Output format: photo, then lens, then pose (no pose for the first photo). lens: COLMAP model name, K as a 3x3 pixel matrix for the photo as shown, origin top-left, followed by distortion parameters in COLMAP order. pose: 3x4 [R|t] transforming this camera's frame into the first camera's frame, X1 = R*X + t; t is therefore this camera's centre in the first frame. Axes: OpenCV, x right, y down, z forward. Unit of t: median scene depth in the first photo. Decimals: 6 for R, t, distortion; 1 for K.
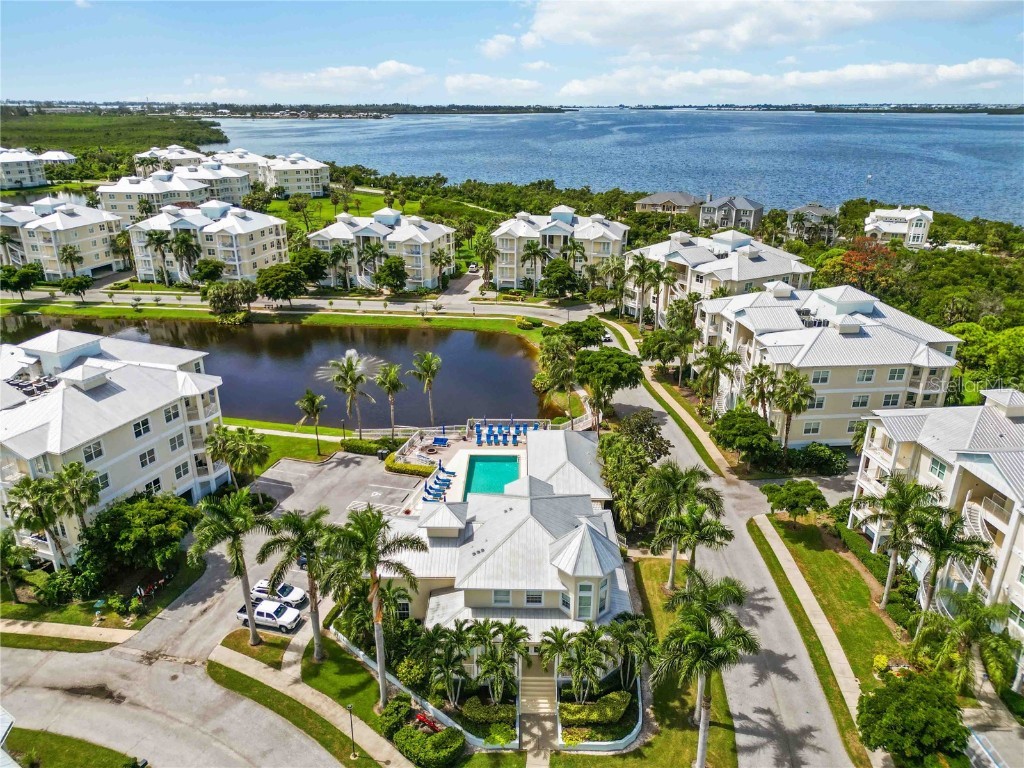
lens RADIAL K [[714.8, 0, 509.9], [0, 714.8, 383.6], [0, 0, 1]] dist [0.076997, -0.078271]
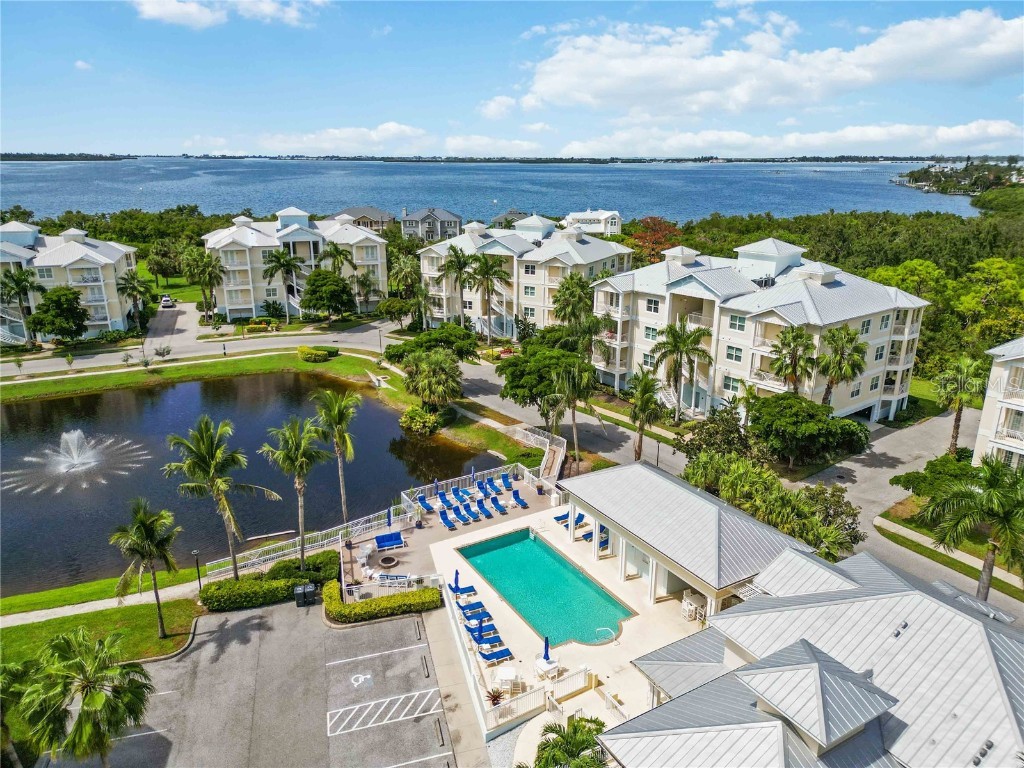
lens RADIAL K [[714.8, 0, 509.9], [0, 714.8, 383.6], [0, 0, 1]] dist [0.076997, -0.078271]
pose [[0.853026, -0.159078, 0.497032, -0.155662], [0.190131, 0.981684, -0.012117, -0.008497], [-0.486001, 0.104837, 0.867648, 0.253200]]
